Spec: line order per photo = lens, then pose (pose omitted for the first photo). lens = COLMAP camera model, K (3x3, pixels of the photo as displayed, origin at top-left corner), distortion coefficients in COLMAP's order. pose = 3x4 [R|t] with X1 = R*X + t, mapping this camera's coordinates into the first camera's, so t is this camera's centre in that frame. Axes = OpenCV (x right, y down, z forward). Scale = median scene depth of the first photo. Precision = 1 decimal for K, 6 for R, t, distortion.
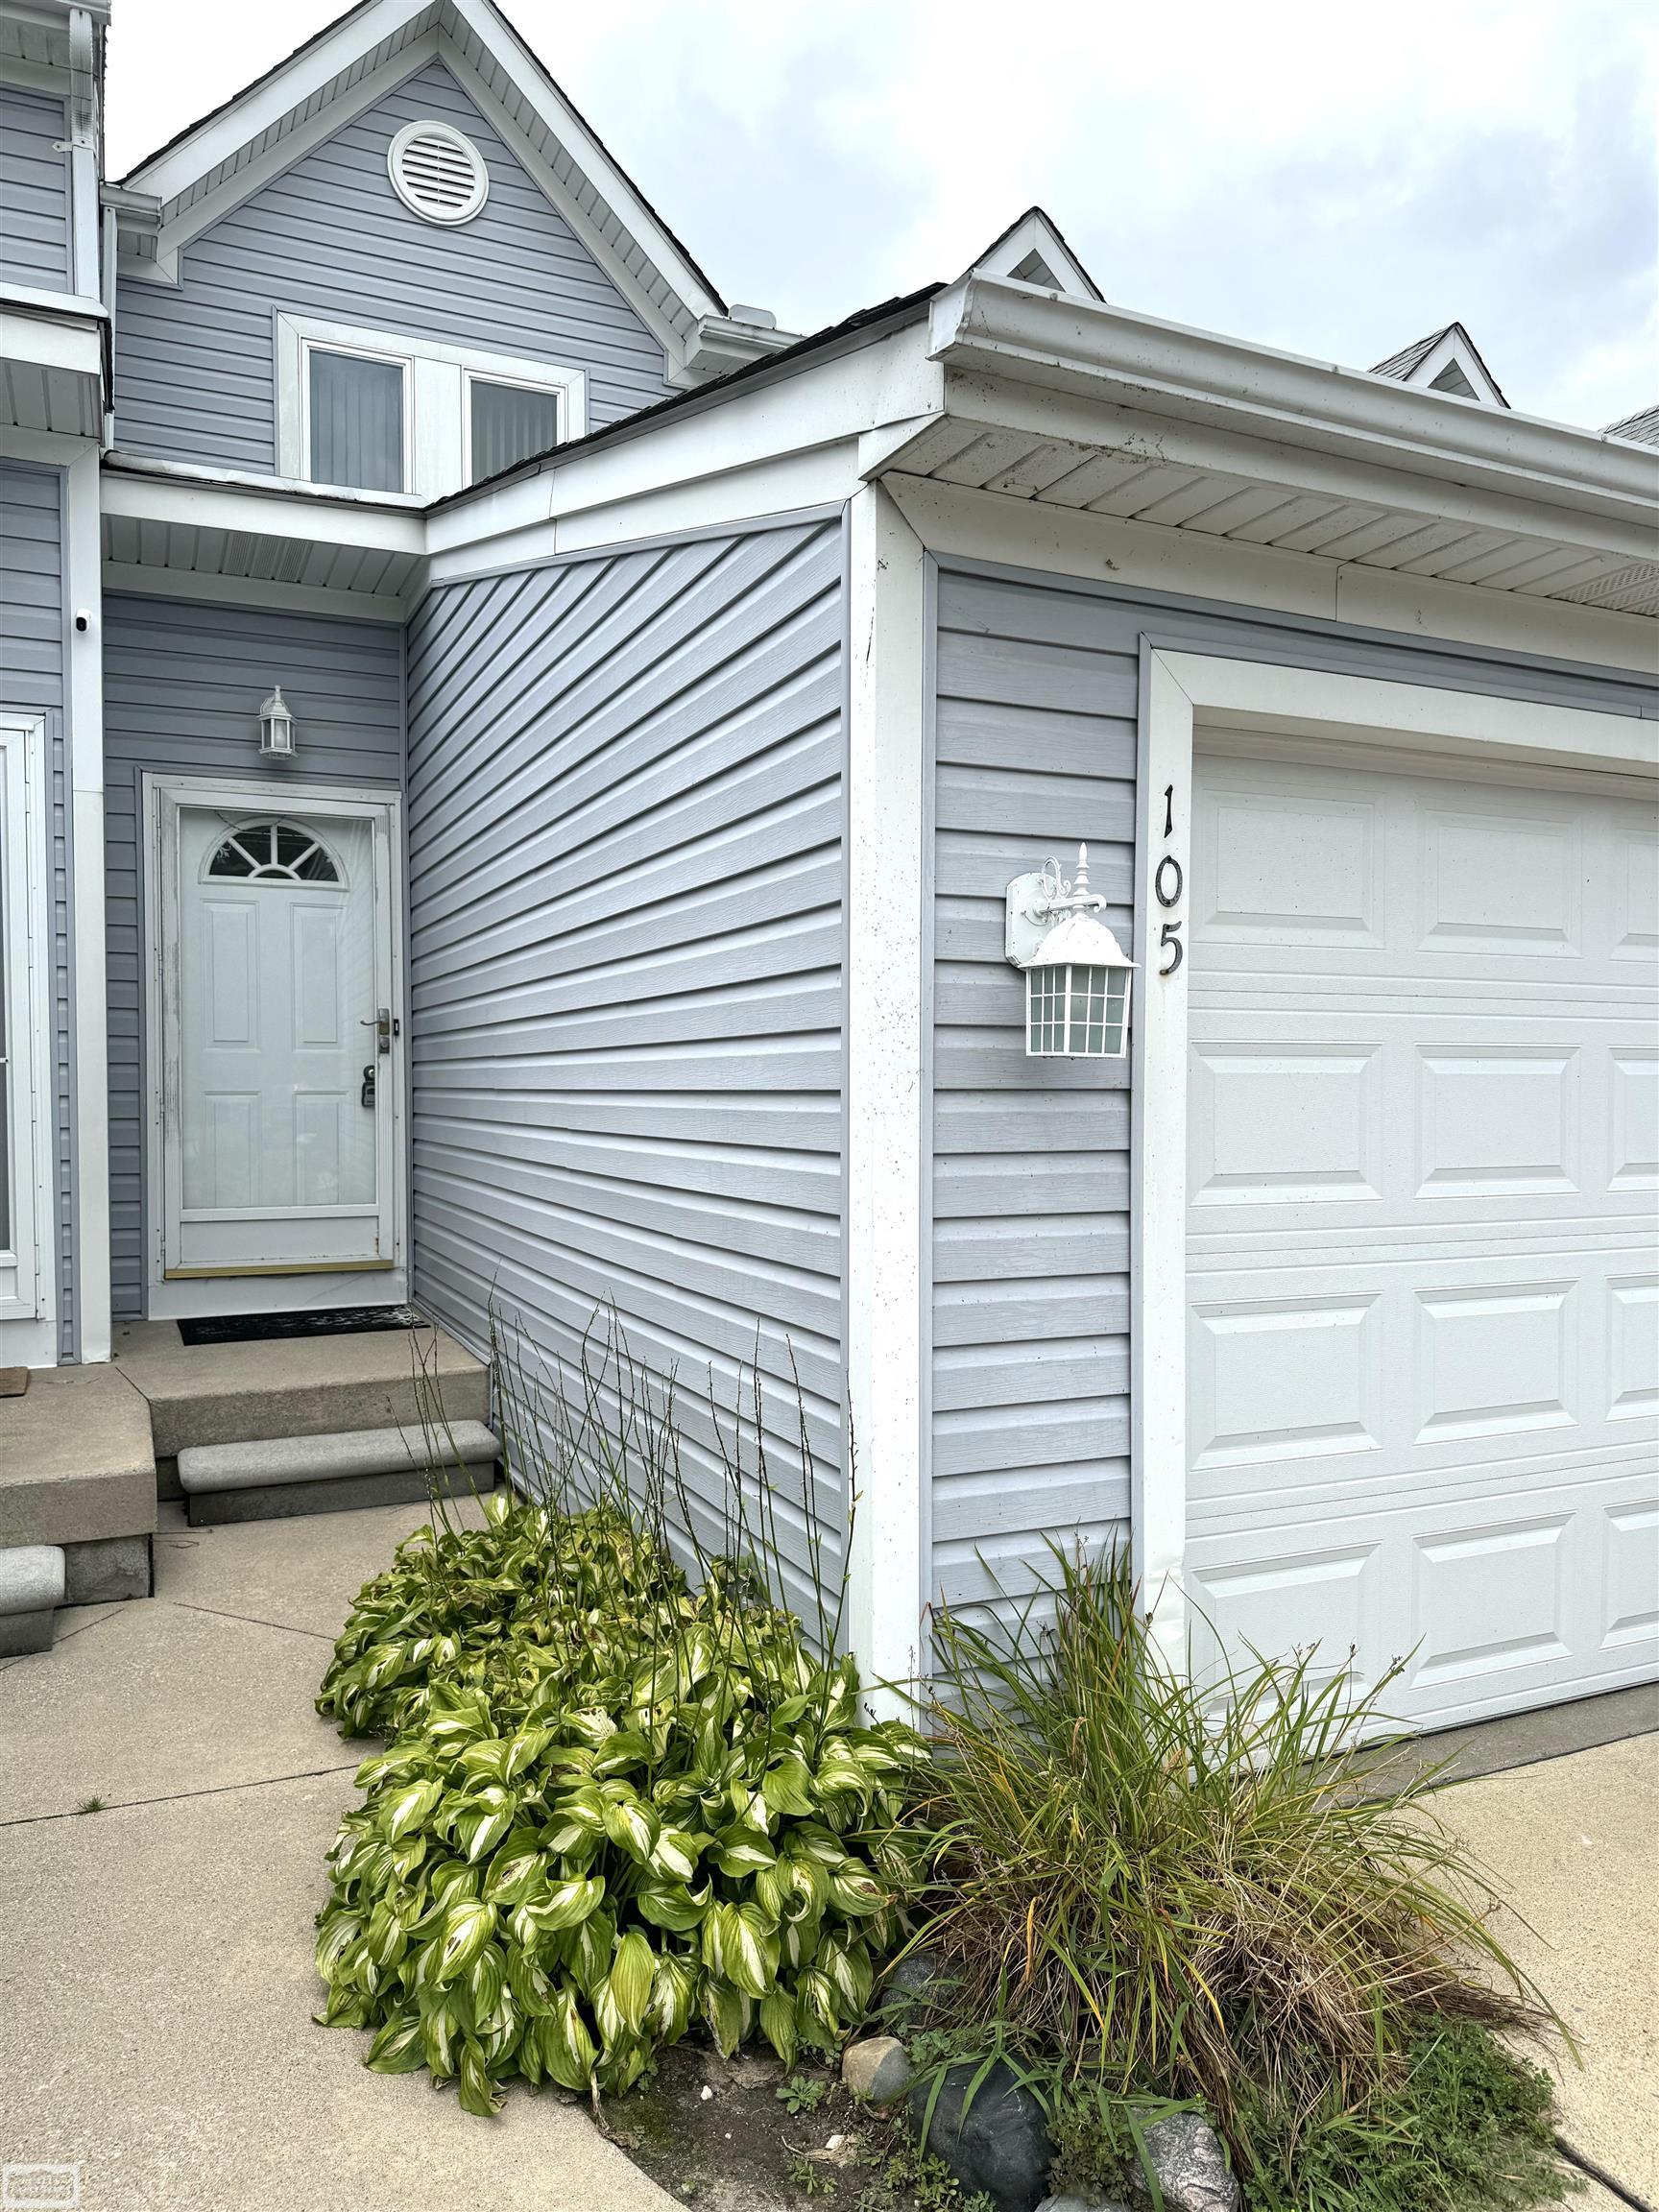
lens RADIAL K [[1549.6, 0, 829.1], [0, 1549.6, 1111.7], [0, 0, 1]] dist [0.001960, -0.005584]
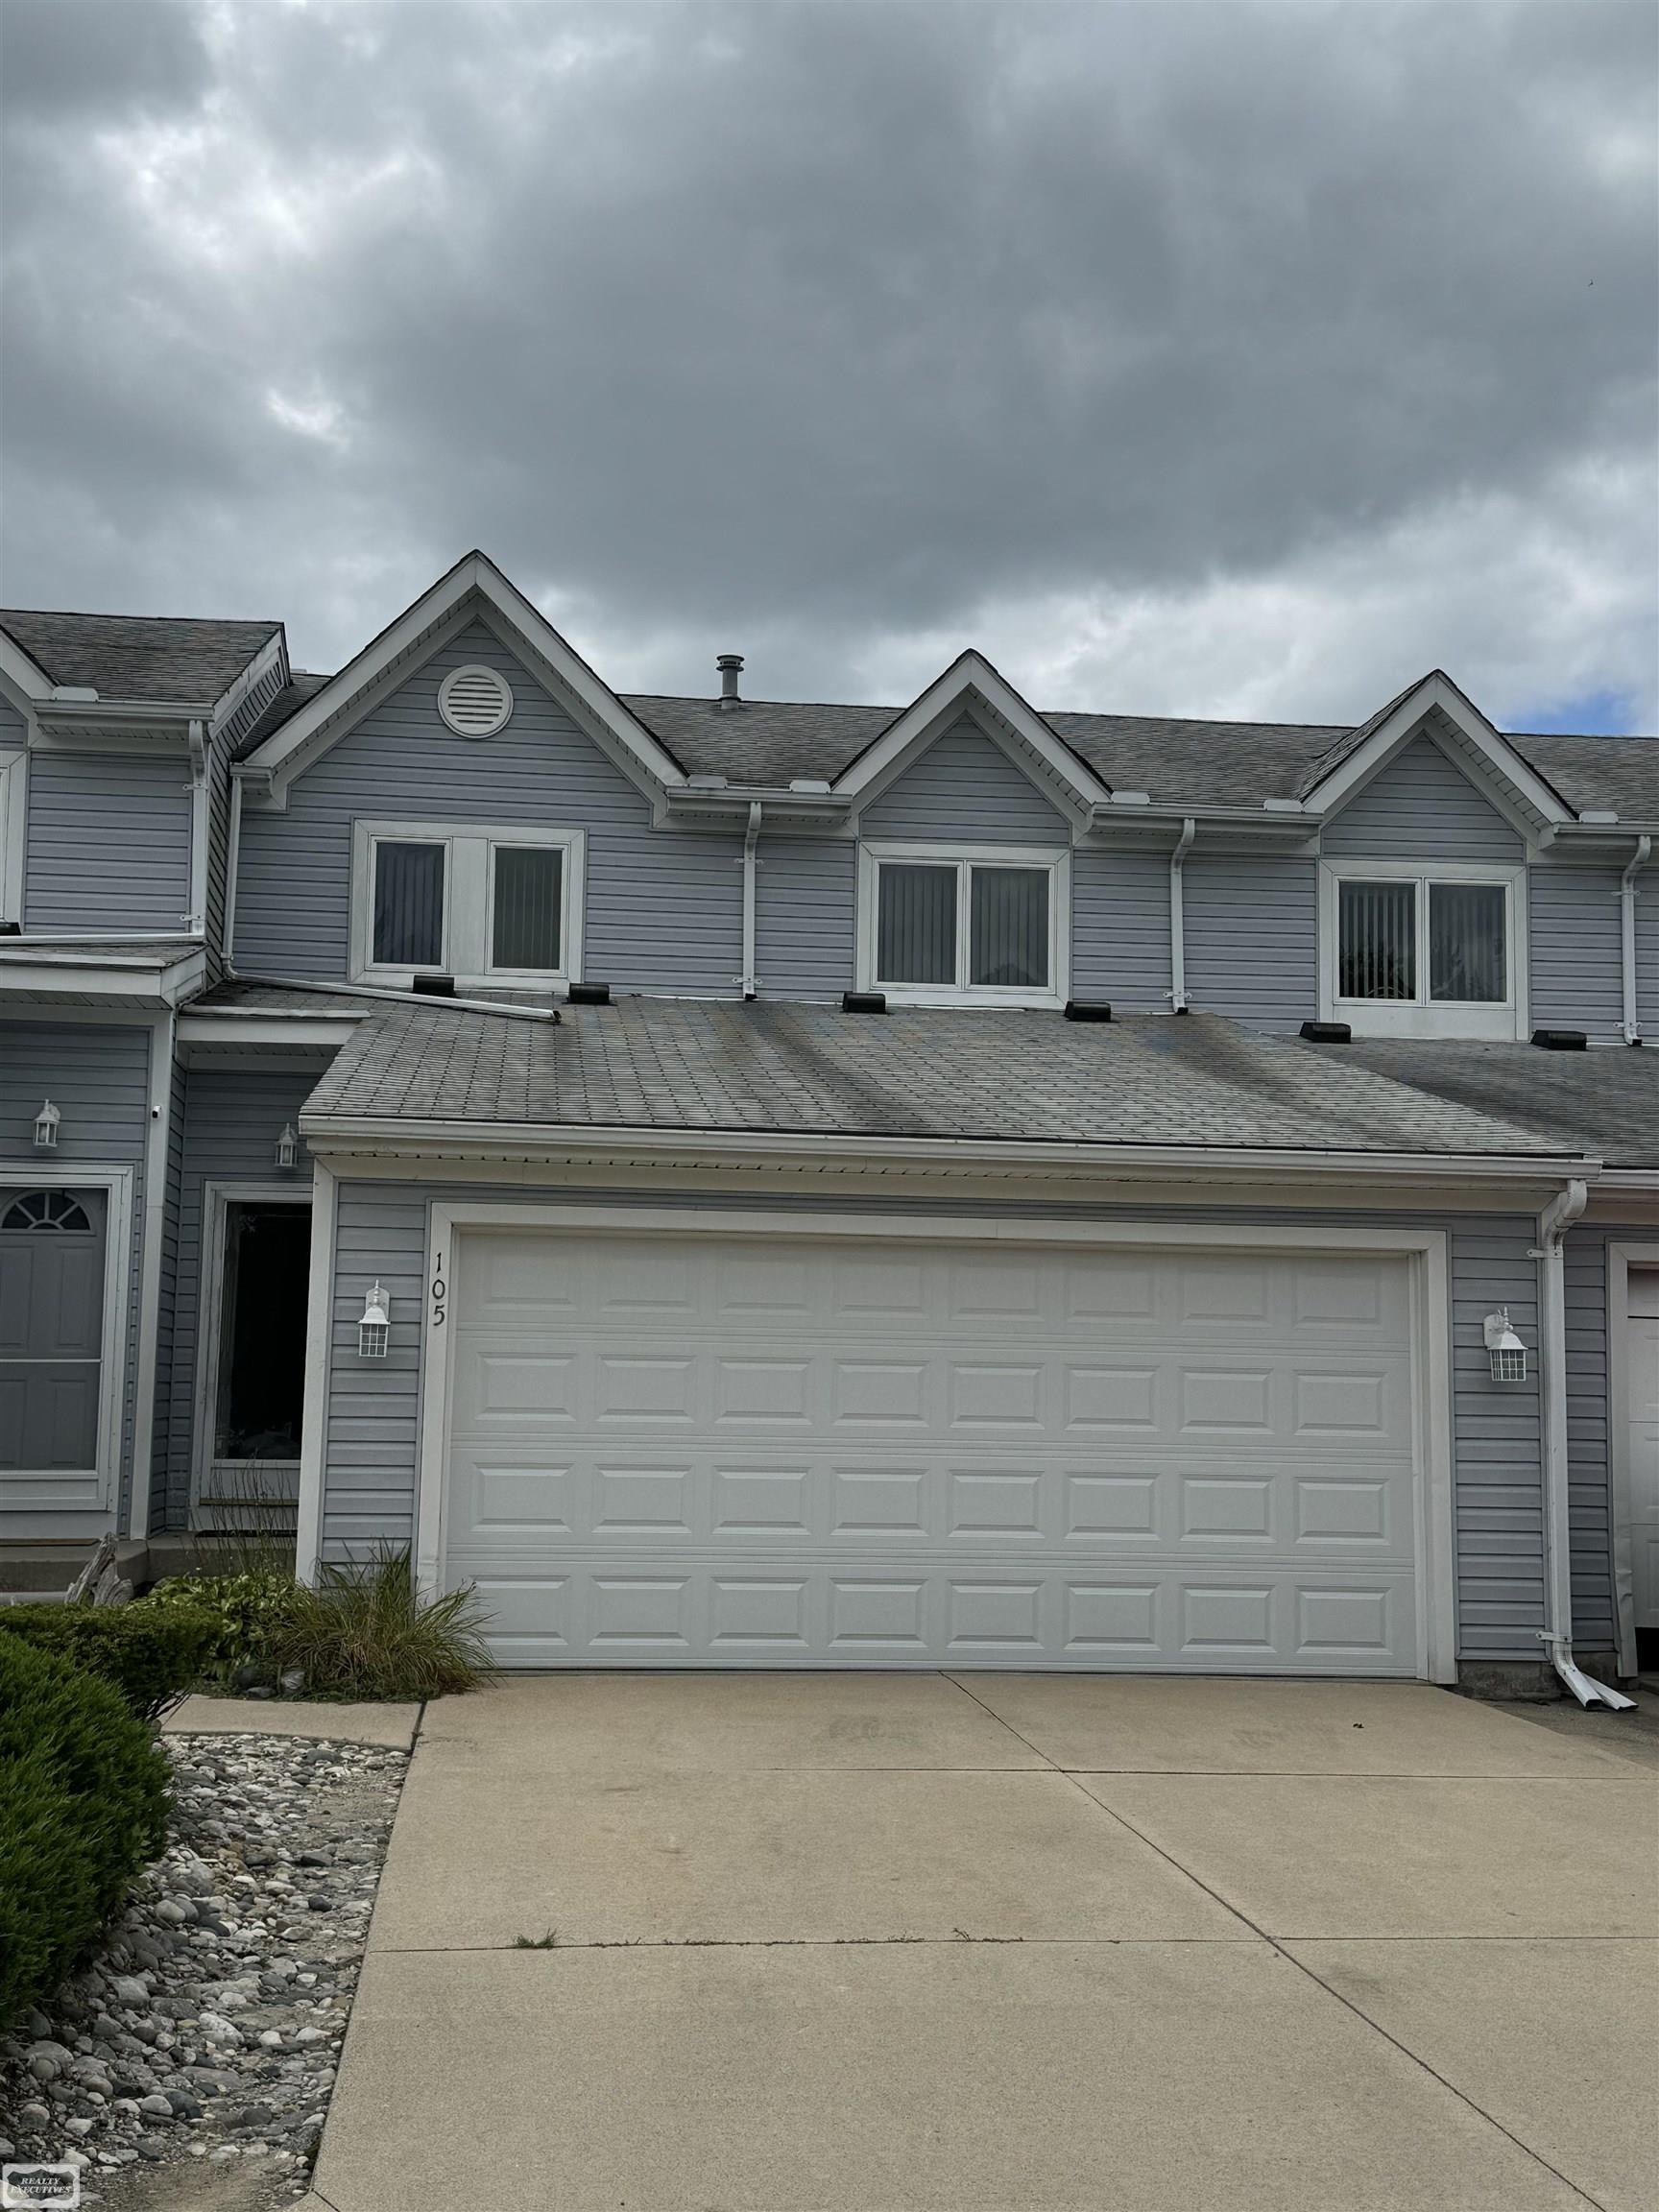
lens RADIAL K [[2641.4, 0, 829.4], [0, 2641.4, 1103.2], [0, 0, 1]] dist [0.125220, 0.000000]
pose [[0.948893, -0.020974, -0.314901, 1.197172], [-0.023935, 0.990133, -0.138071, 0.074813], [0.314690, 0.138552, 0.939028, -1.603999]]
